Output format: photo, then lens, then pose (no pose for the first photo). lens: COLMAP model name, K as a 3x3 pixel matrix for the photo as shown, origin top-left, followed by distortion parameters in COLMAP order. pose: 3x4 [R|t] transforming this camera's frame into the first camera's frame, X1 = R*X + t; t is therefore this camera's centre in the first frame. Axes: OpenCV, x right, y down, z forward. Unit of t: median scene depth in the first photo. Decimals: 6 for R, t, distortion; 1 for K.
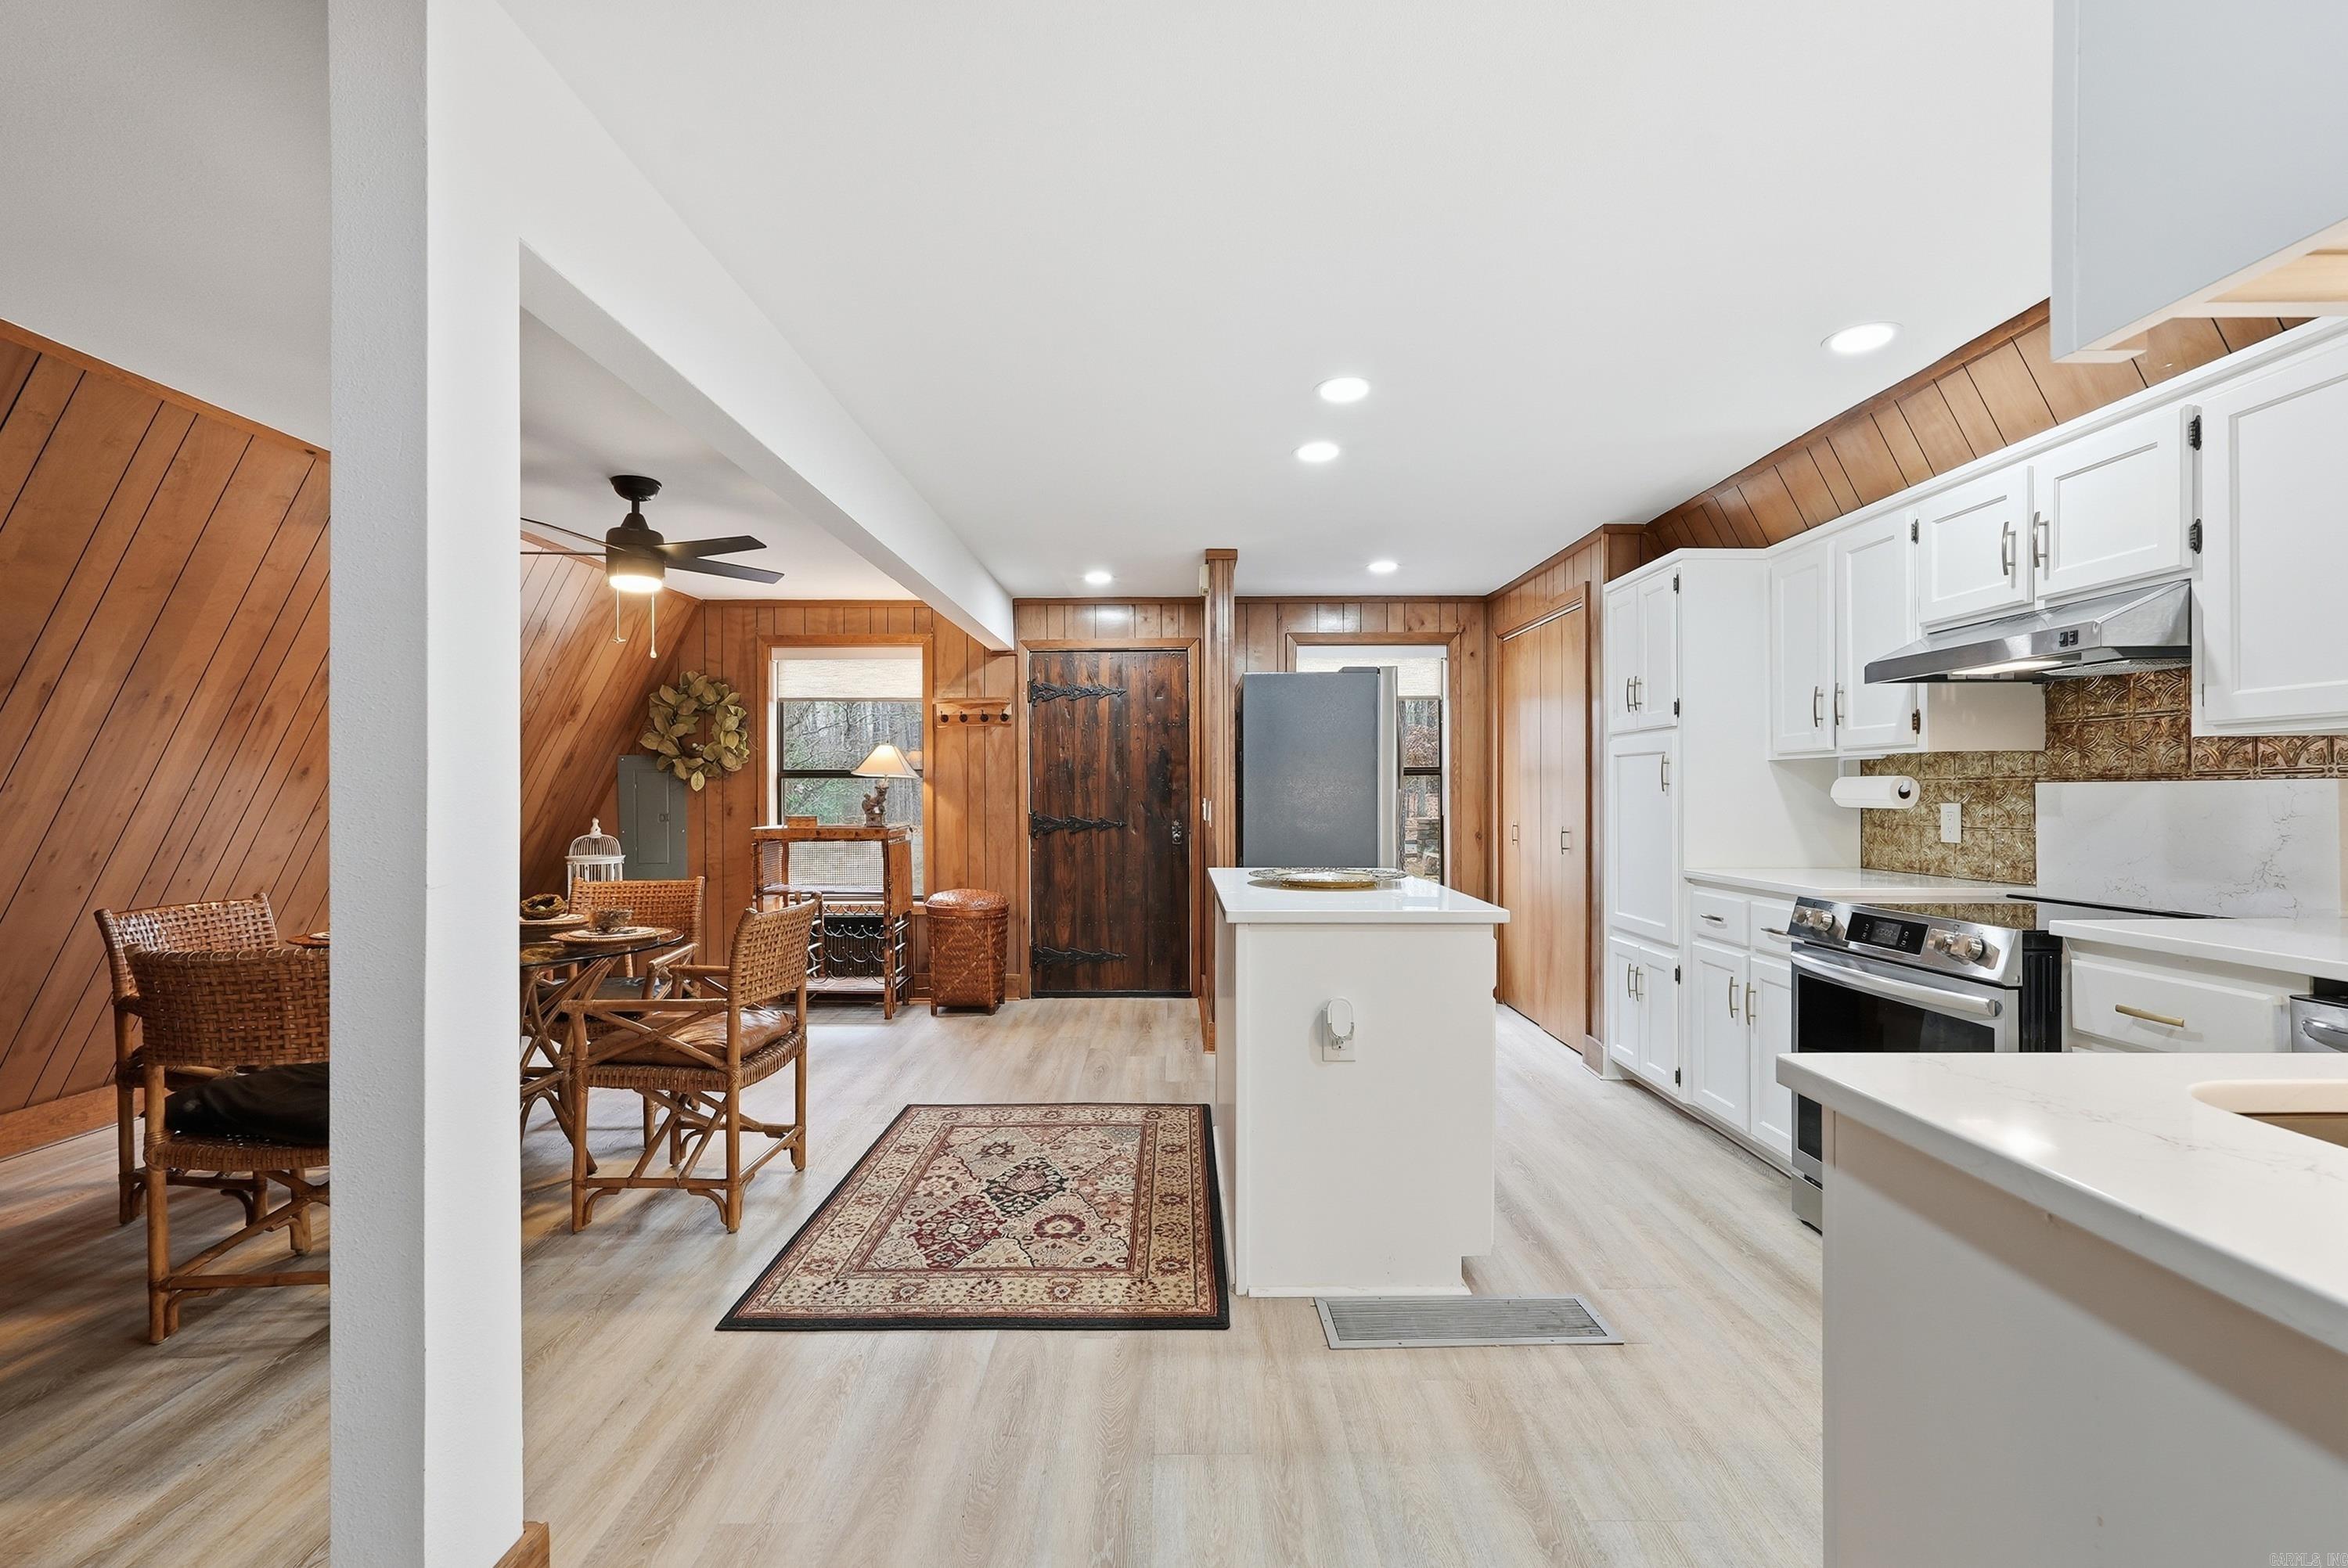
lens RADIAL K [[1049.5, 0, 1176.5], [0, 1049.5, 794.8], [0, 0, 1]] dist [-0.012621, 0.006188]
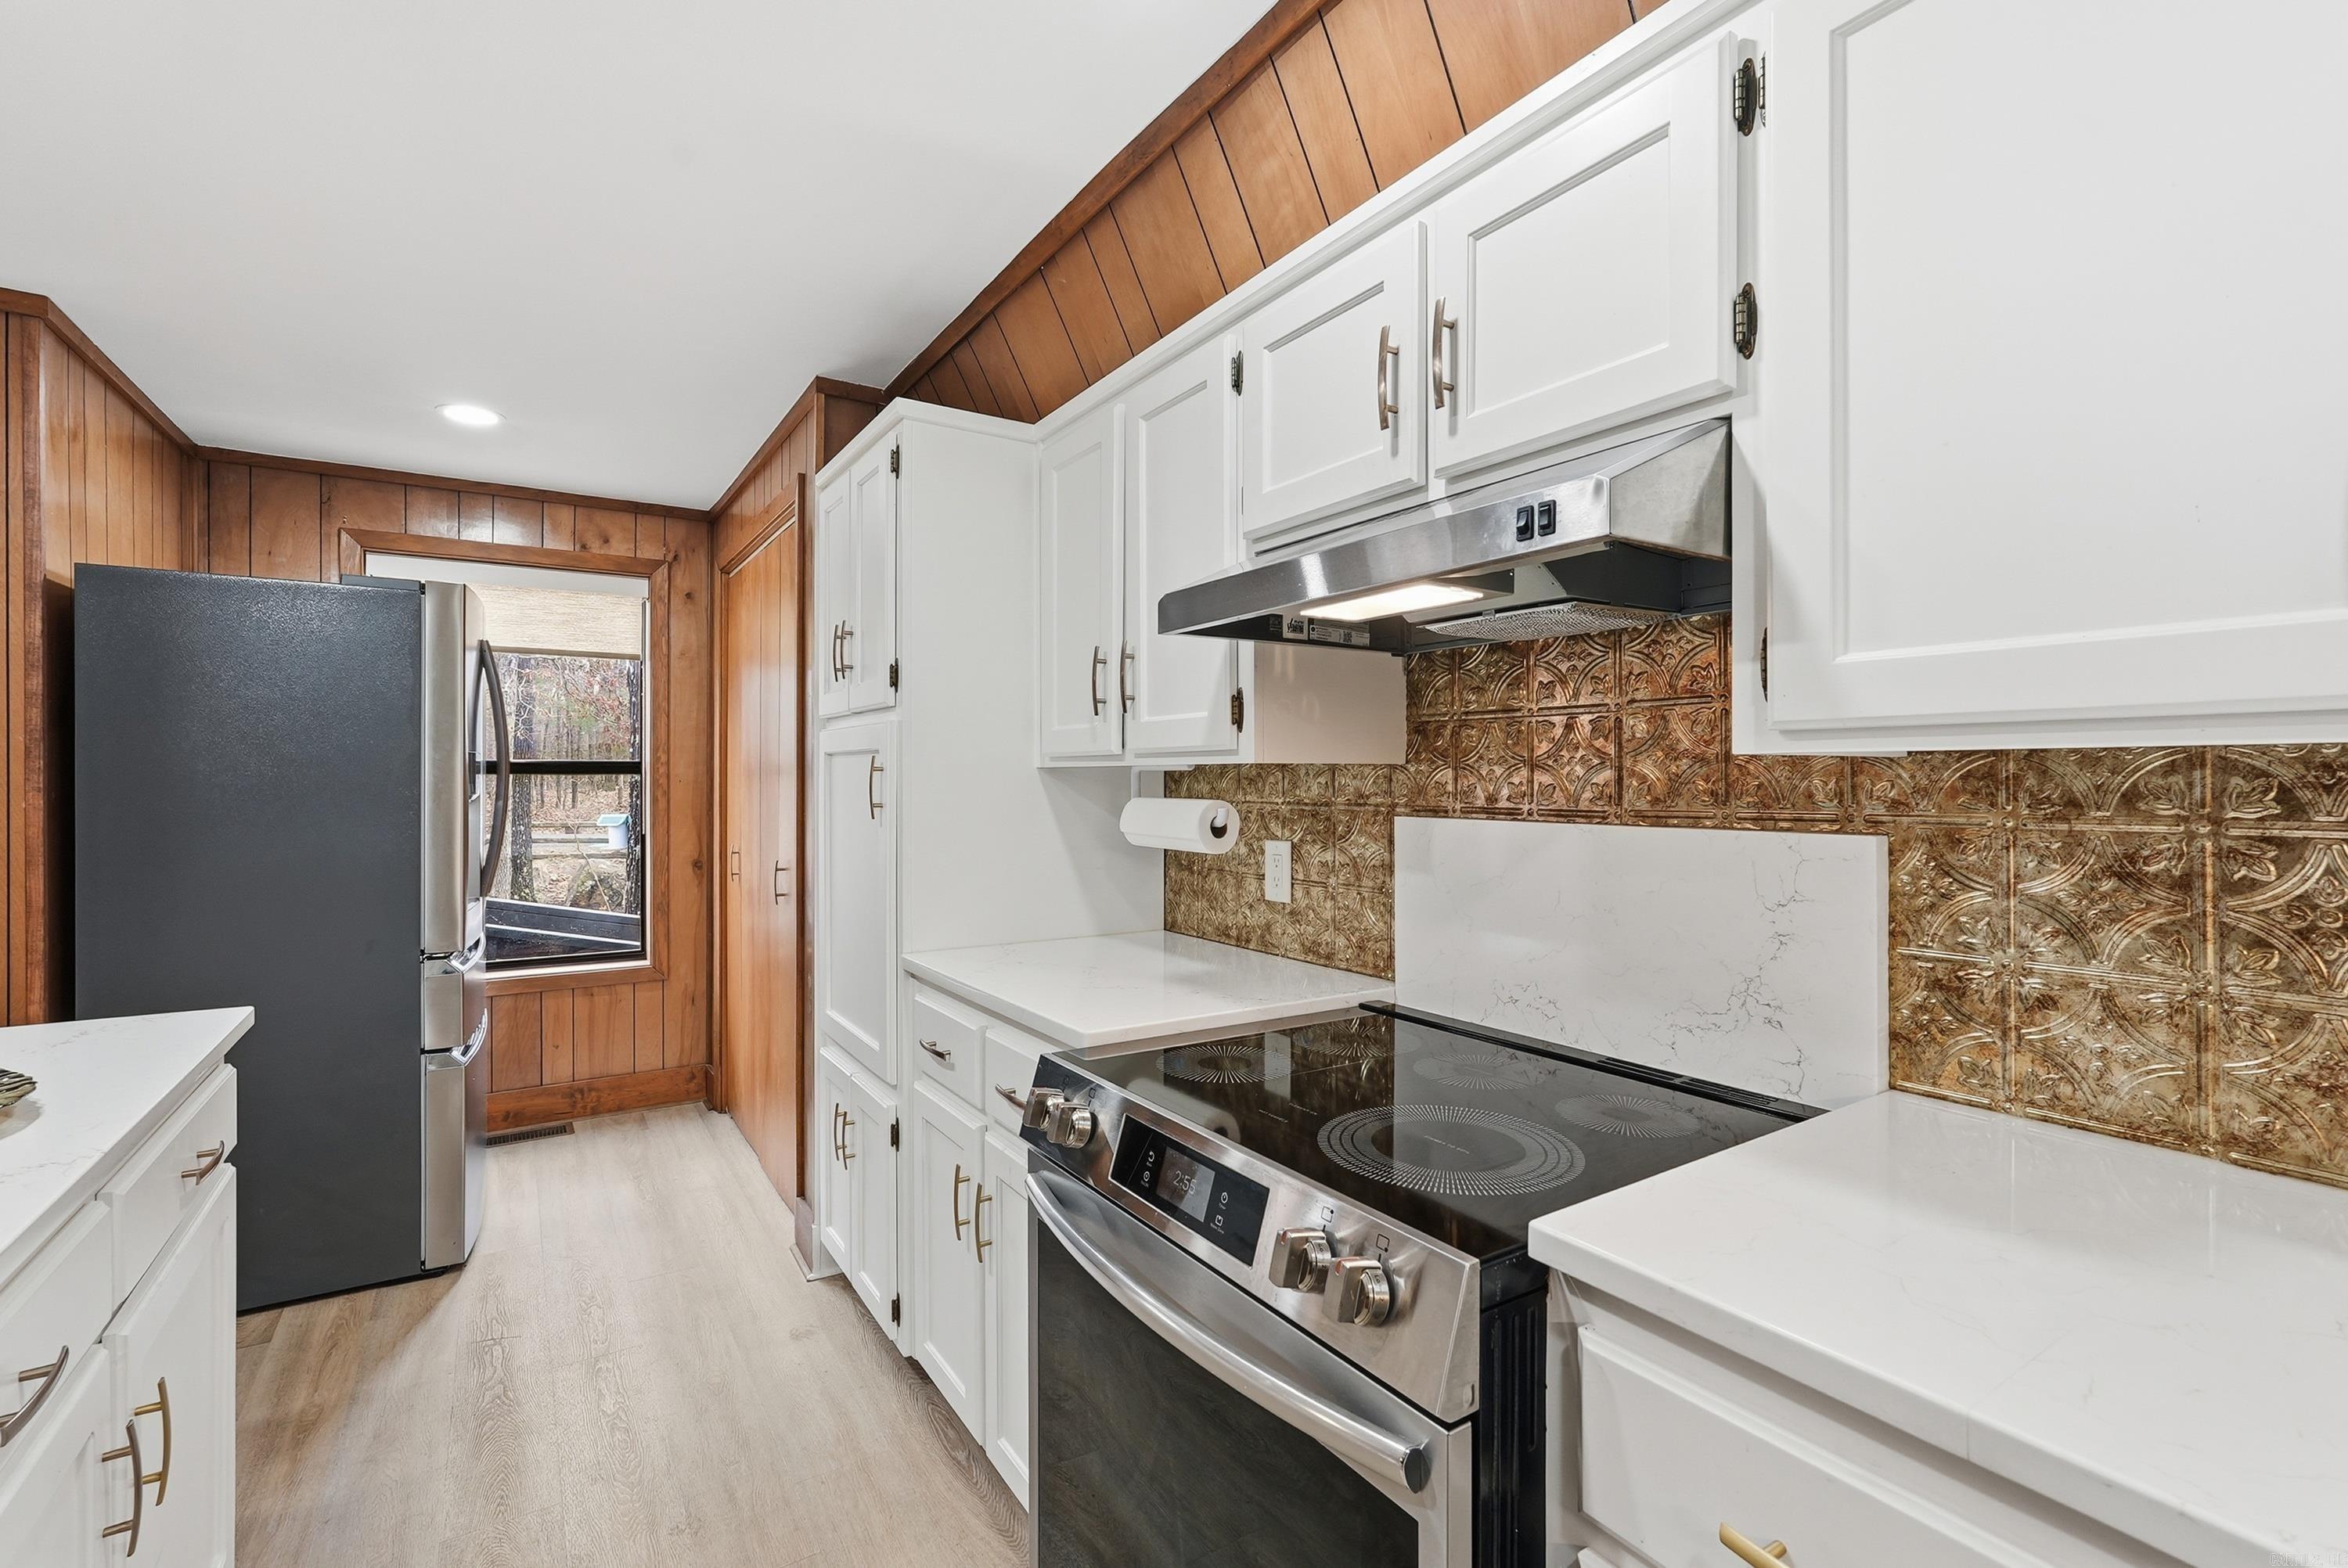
lens RADIAL K [[1057.4, 0, 1168.2], [0, 1057.4, 775.1], [0, 0, 1]] dist [-0.012114, 0.006422]
pose [[0.845850, 0.007489, 0.533369, 0.313241], [-0.004178, 0.999964, -0.007415, -0.025714], [-0.533405, 0.004044, 0.845850, 0.451882]]
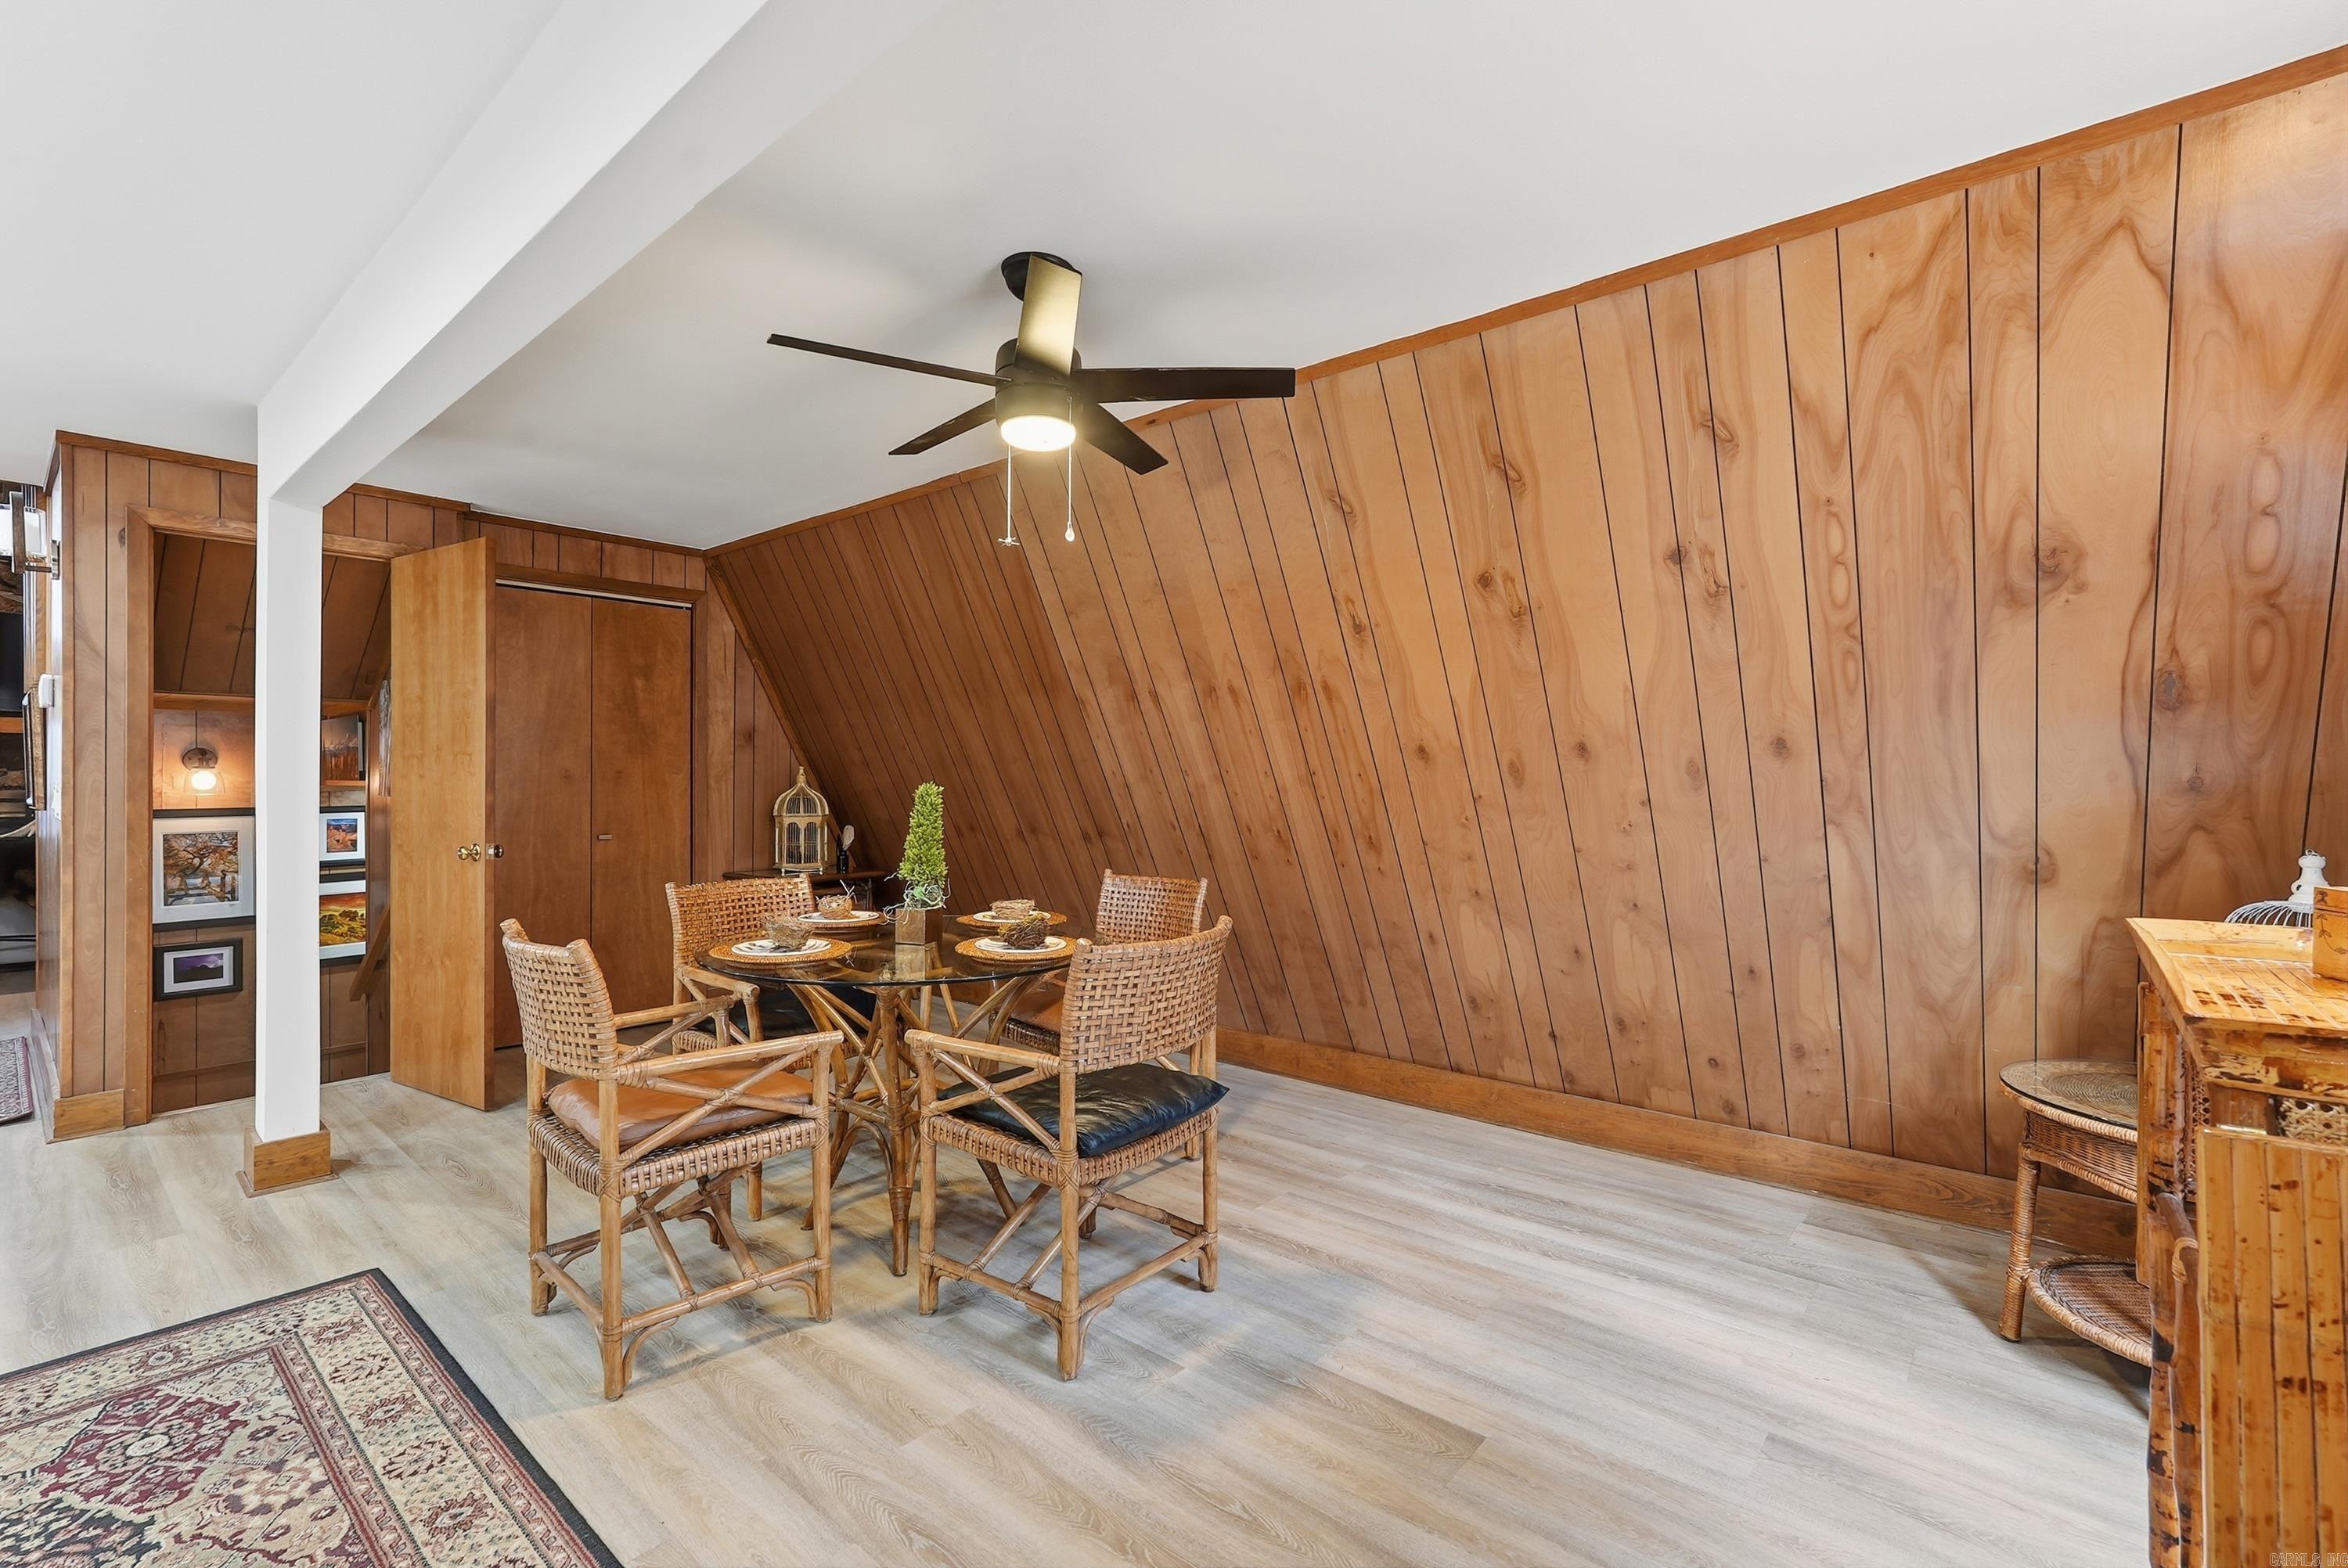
lens RADIAL K [[1038.9, 0, 1170.0], [0, 1038.9, 779.7], [0, 0, 1]] dist [-0.015171, 0.009026]
pose [[-0.654894, 0.000514, -0.755721, -0.111089], [-0.001438, 0.999997, 0.001926, -0.001329], [0.755720, 0.002348, -0.654891, 1.524343]]
